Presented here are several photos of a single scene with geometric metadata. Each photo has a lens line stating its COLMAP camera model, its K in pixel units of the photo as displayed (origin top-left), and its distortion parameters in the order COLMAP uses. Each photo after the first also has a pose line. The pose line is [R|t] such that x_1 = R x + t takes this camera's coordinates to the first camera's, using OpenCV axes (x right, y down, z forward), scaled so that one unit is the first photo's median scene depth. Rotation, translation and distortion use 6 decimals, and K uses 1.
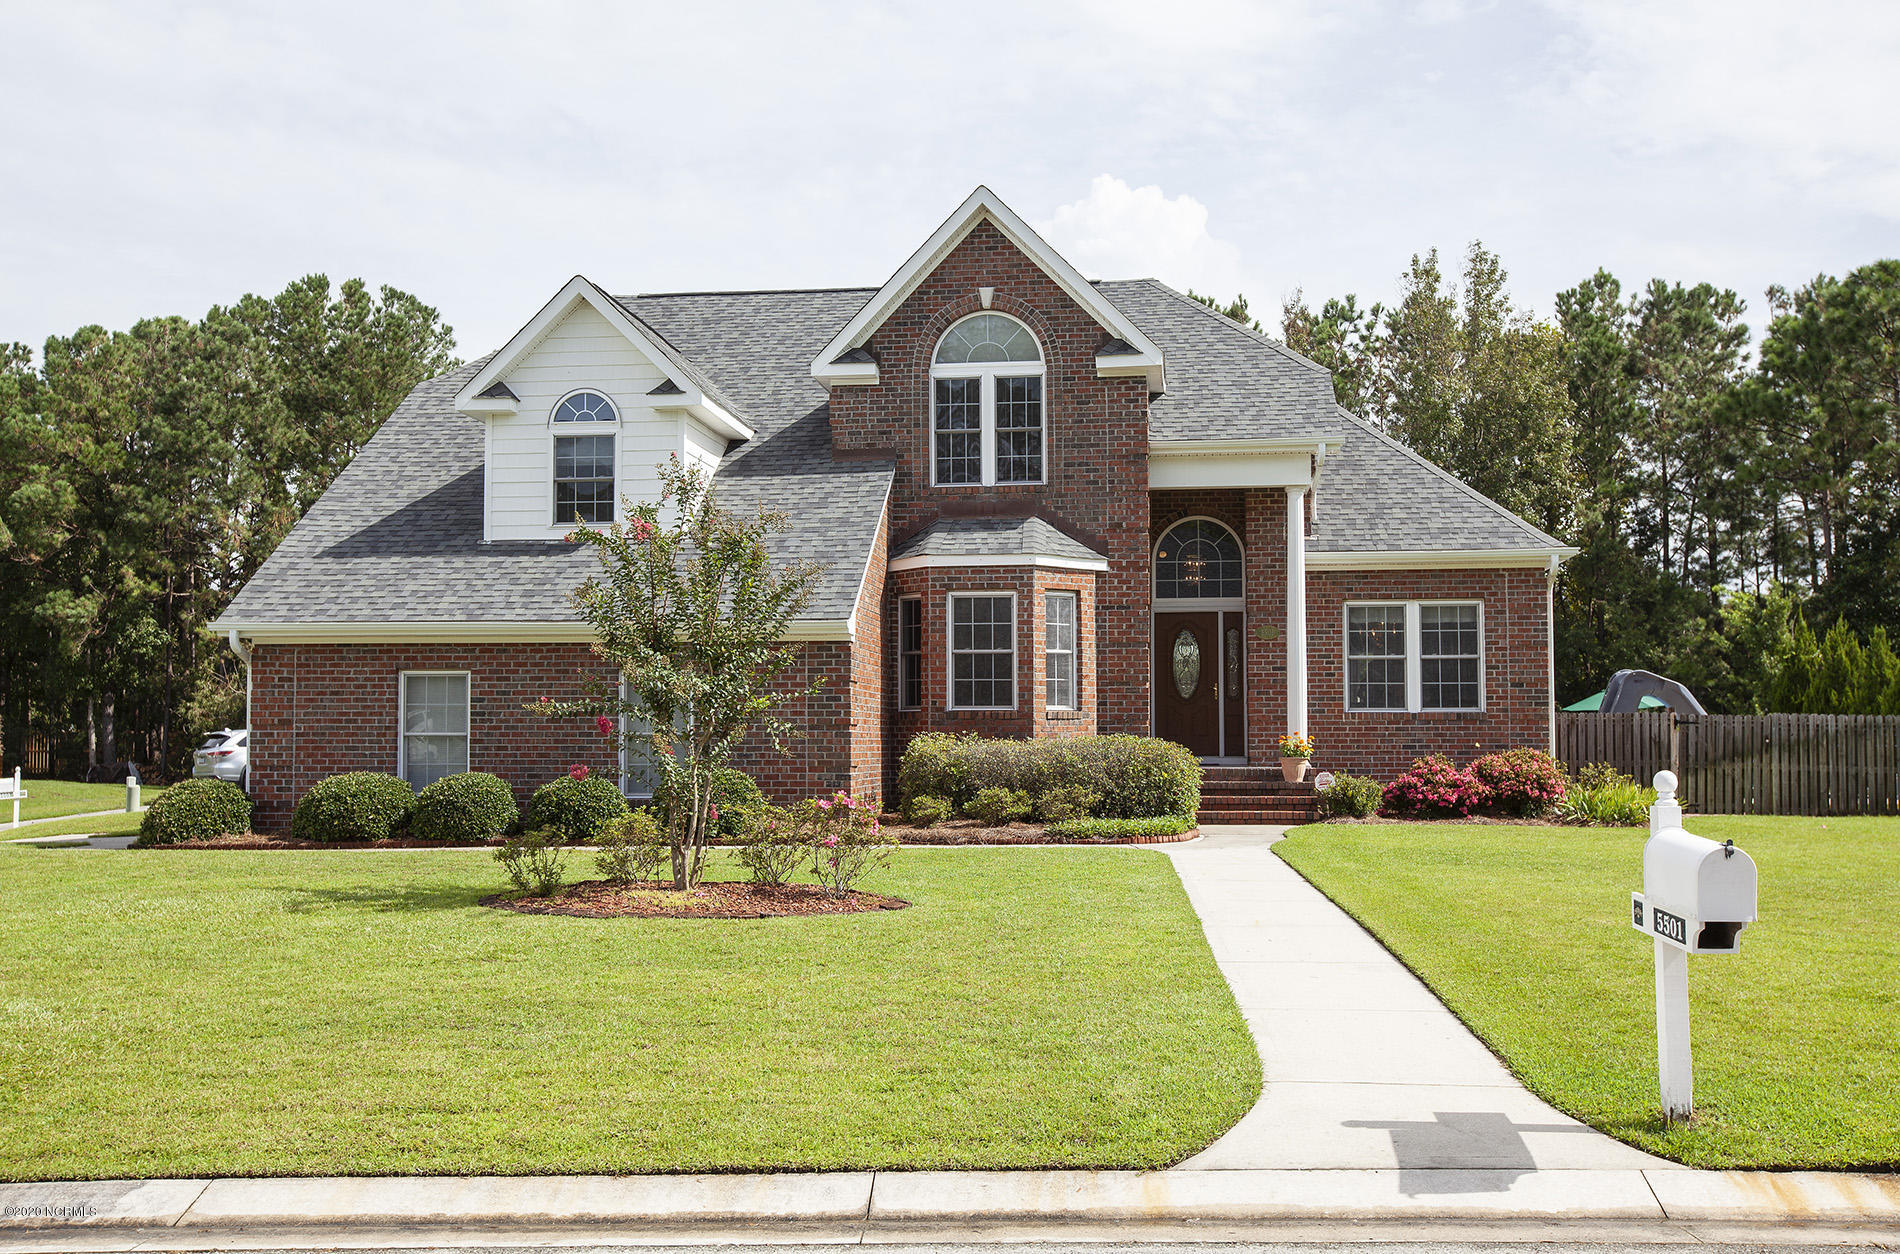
lens RADIAL K [[1967.8, 0, 950.0], [0, 1967.8, 627.0], [0, 0, 1]] dist [0.060888, -0.000271]
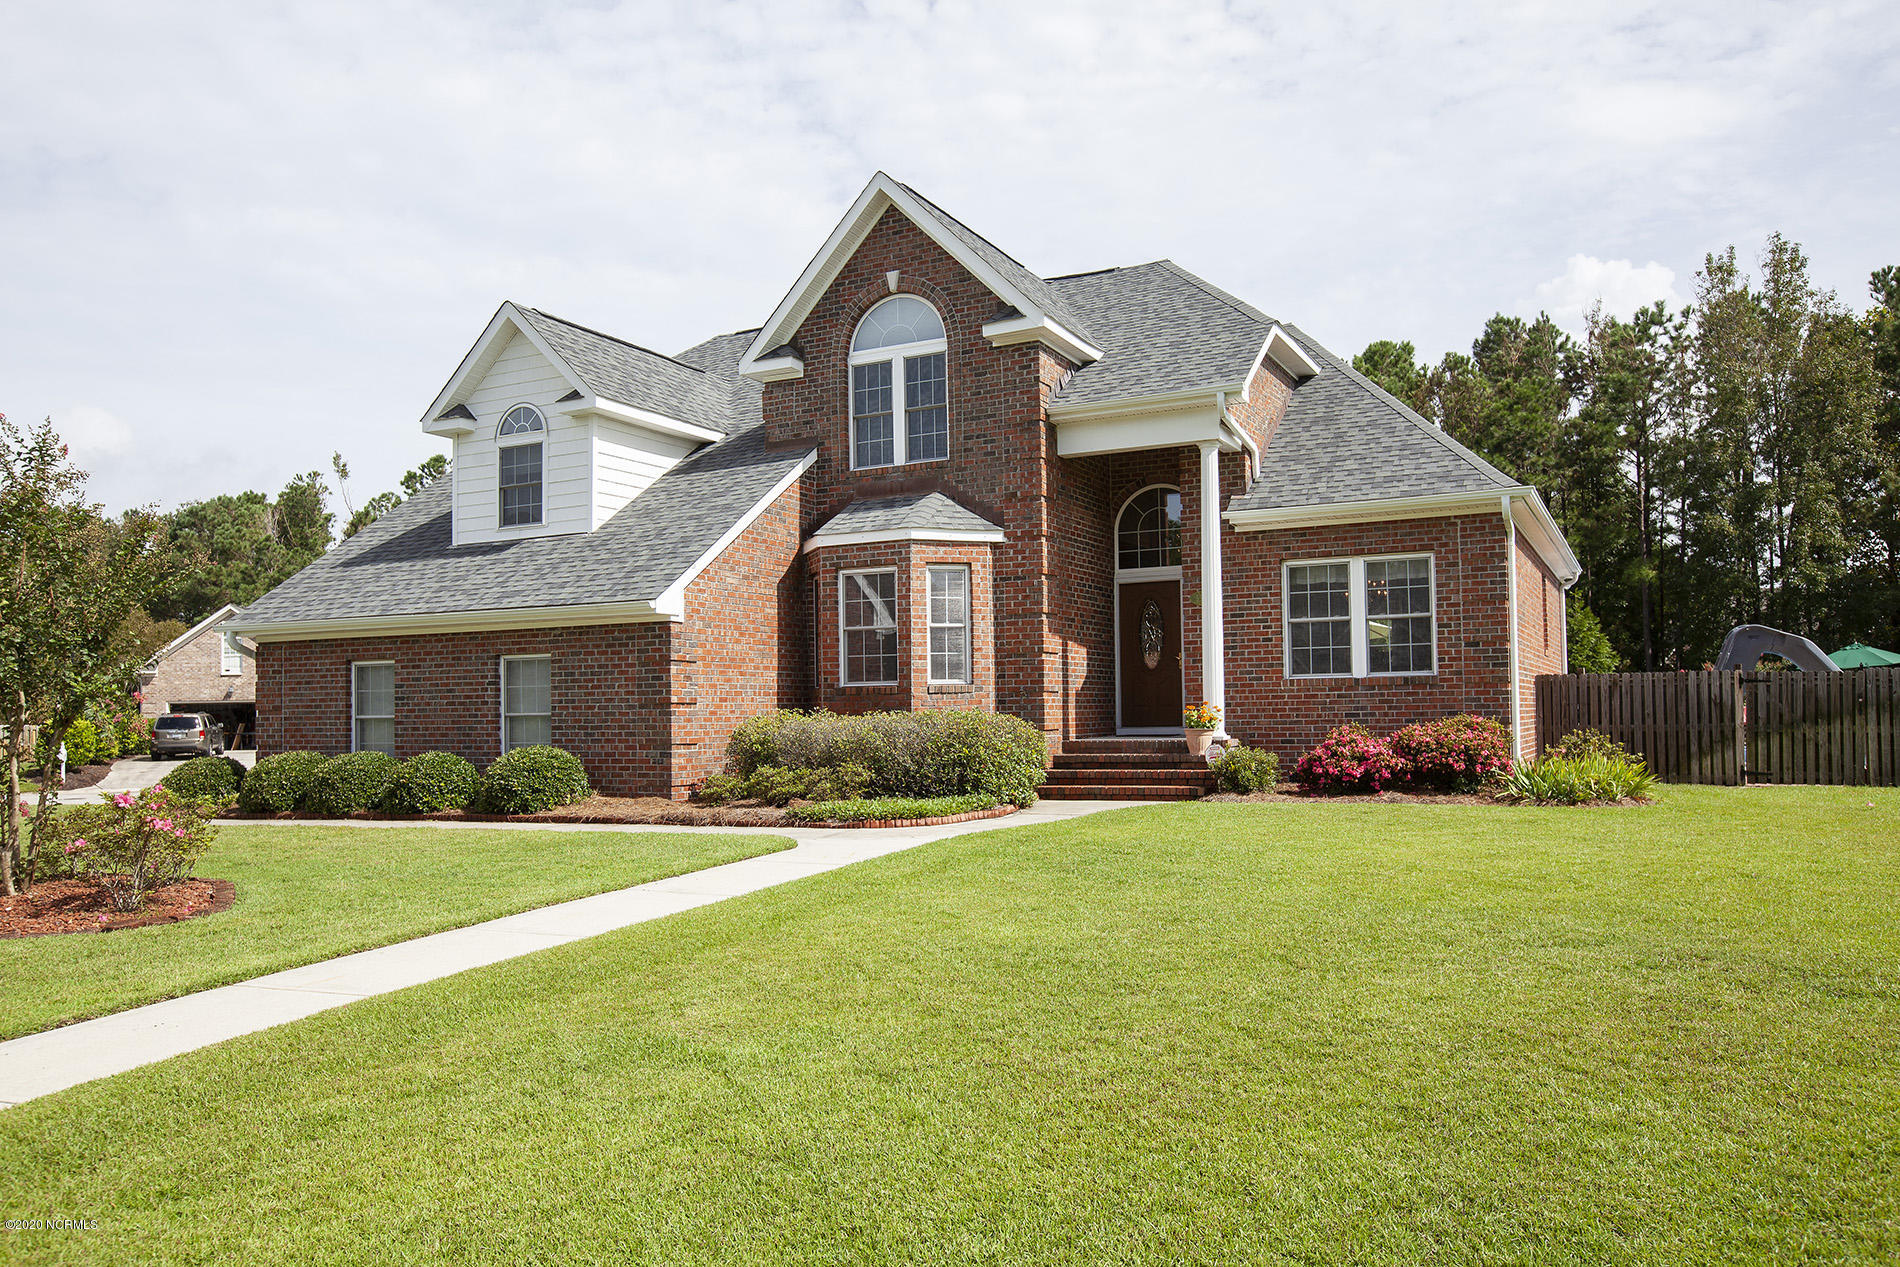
lens RADIAL K [[1395.0, 0, 942.0], [0, 1395.0, 662.9], [0, 0, 1]] dist [-0.008918, 0.060780]
pose [[0.933864, -0.026336, -0.356656, 0.294499], [0.035610, 0.999176, 0.019460, 0.017160], [0.355850, -0.030874, 0.934033, 0.328989]]
